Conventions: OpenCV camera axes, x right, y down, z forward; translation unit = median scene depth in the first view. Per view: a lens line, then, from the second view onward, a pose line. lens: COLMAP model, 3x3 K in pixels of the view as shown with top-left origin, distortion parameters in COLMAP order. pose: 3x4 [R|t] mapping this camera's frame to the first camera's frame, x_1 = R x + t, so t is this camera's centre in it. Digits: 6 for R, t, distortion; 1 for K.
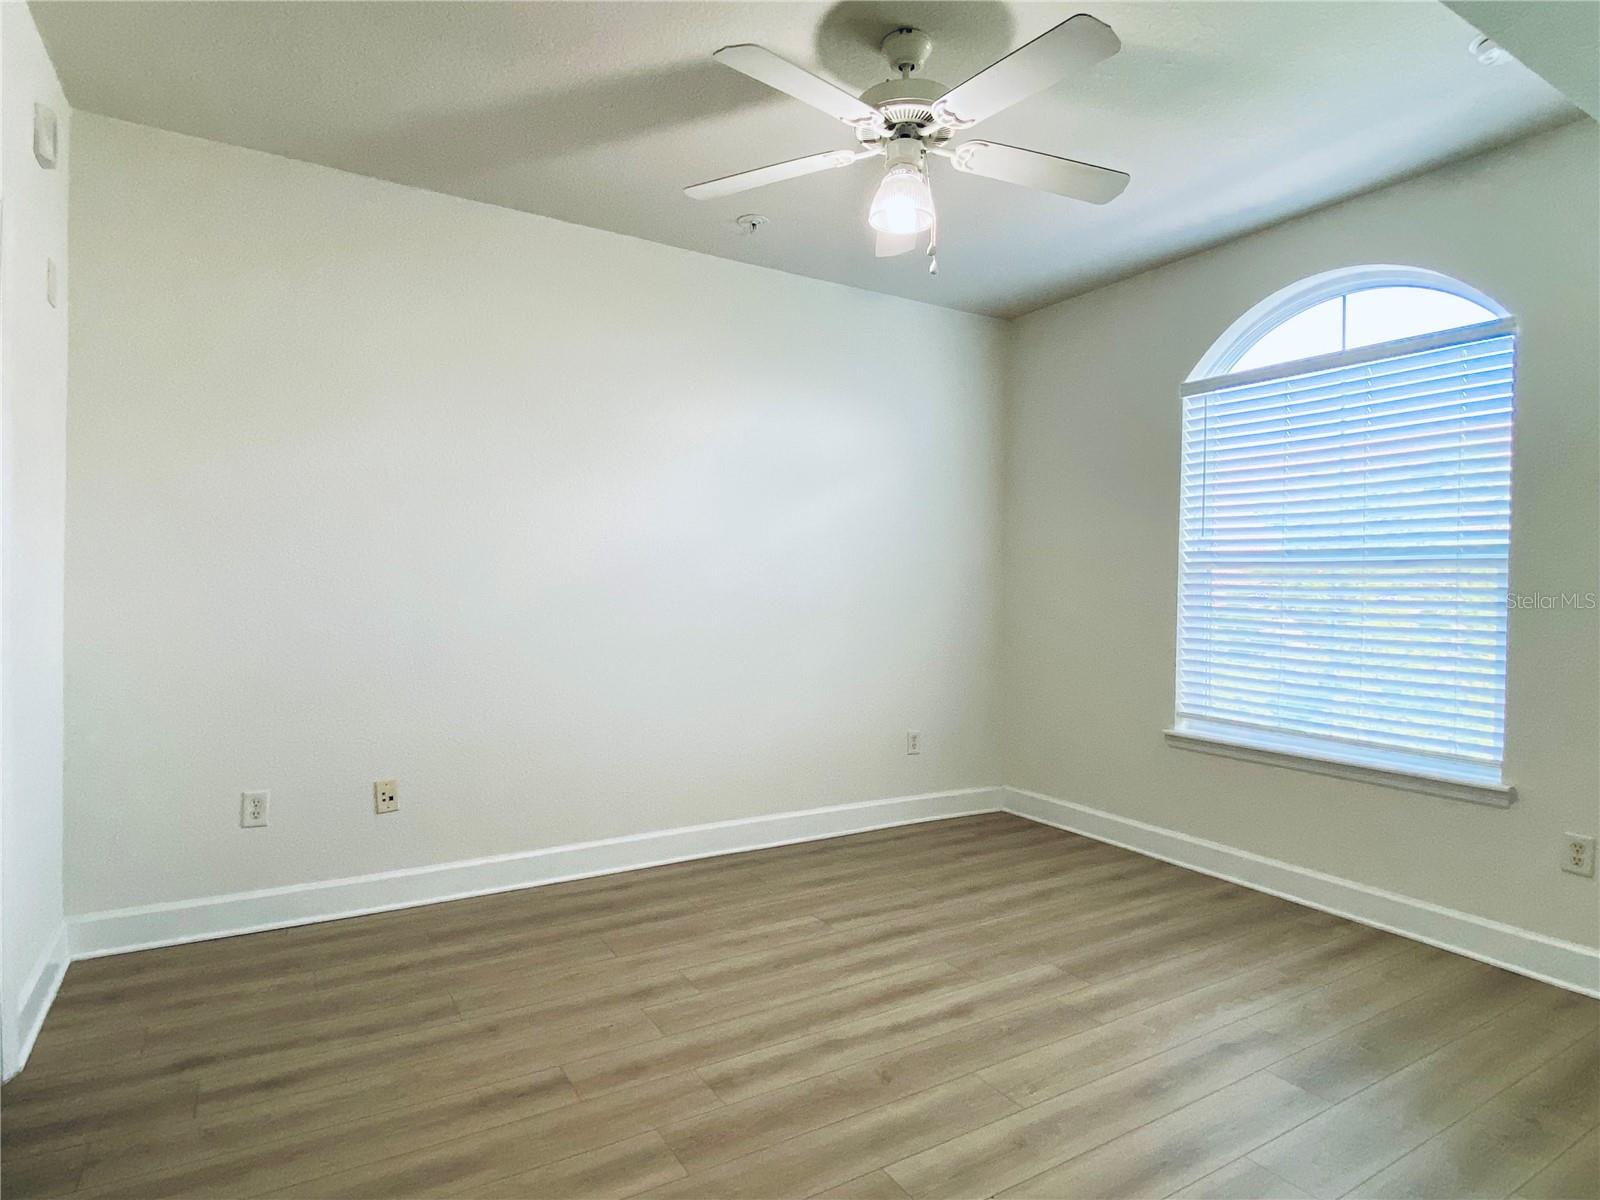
lens RADIAL K [[901.9, 0, 796.5], [0, 901.9, 597.1], [0, 0, 1]] dist [0.000354, -0.000553]
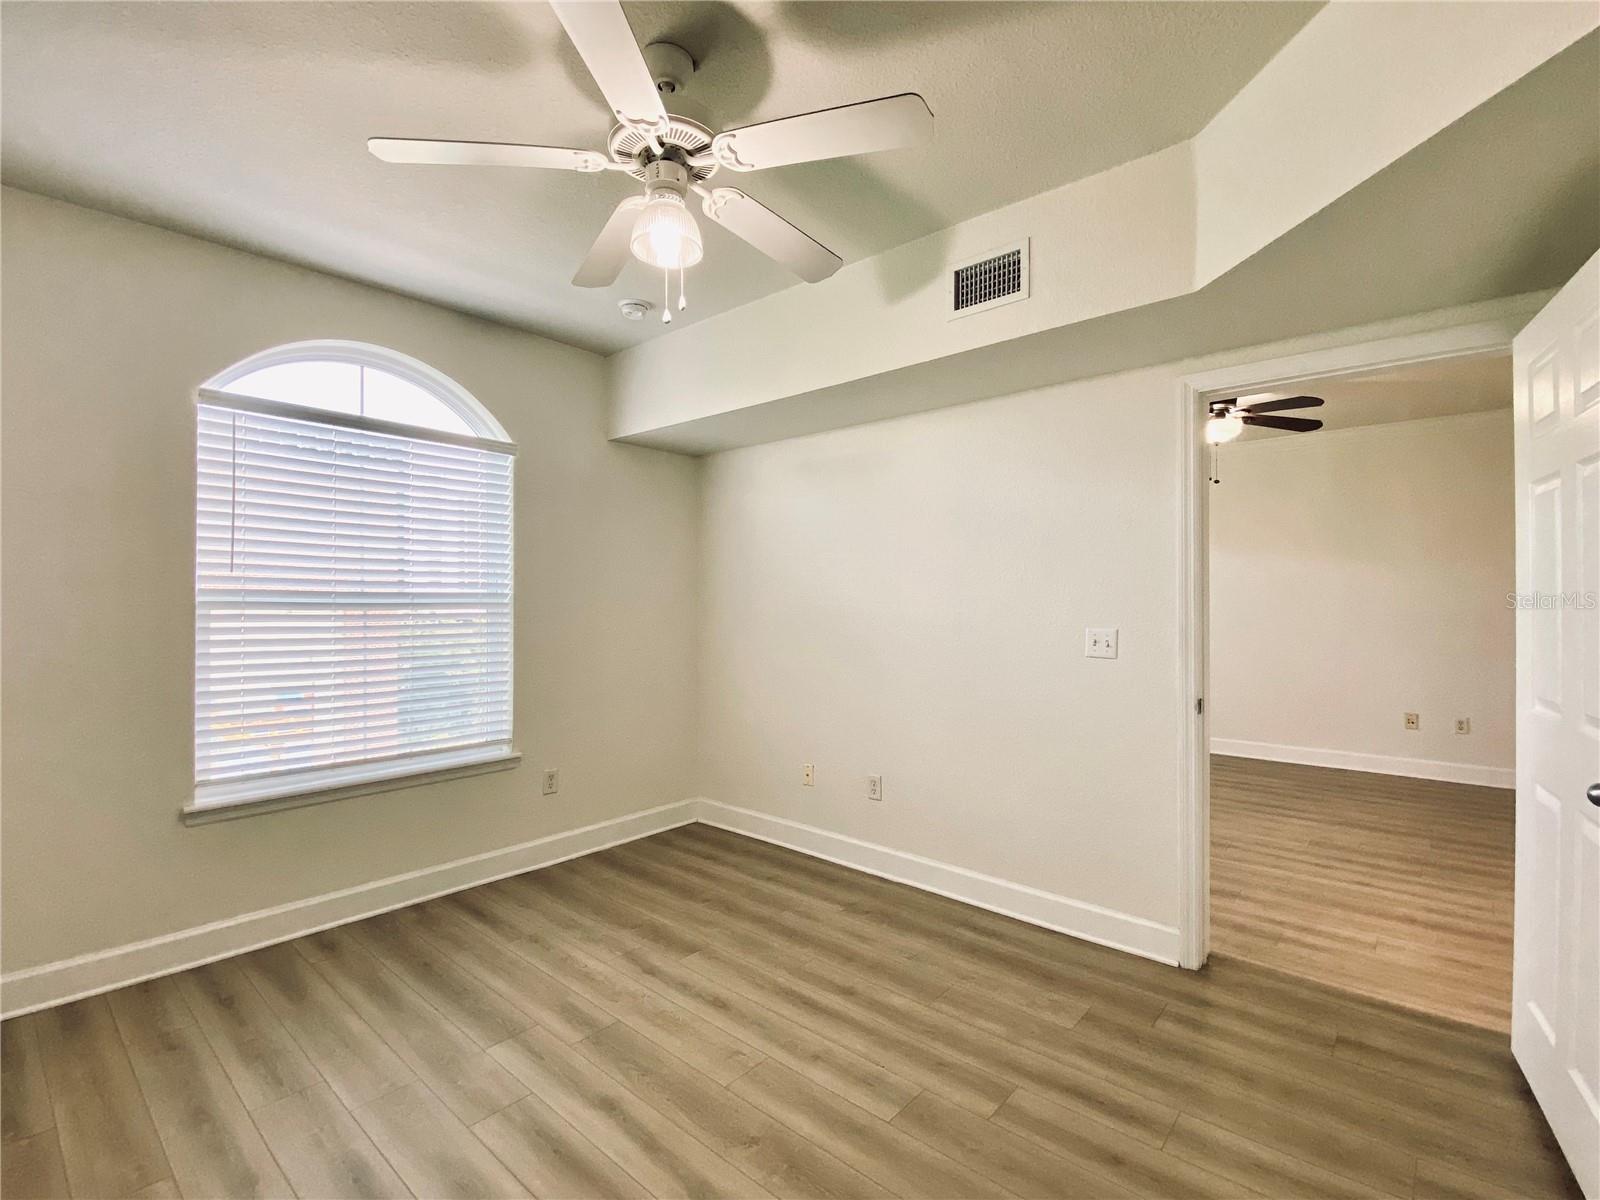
lens RADIAL K [[715.2, 0, 797.8], [0, 715.2, 608.1], [0, 0, 1]] dist [-0.001007, -0.018283]
pose [[-0.307483, -0.008421, 0.951516, -0.465035], [0.020230, 0.999677, 0.015384, -0.040312], [-0.951338, 0.023979, -0.307214, 0.859164]]
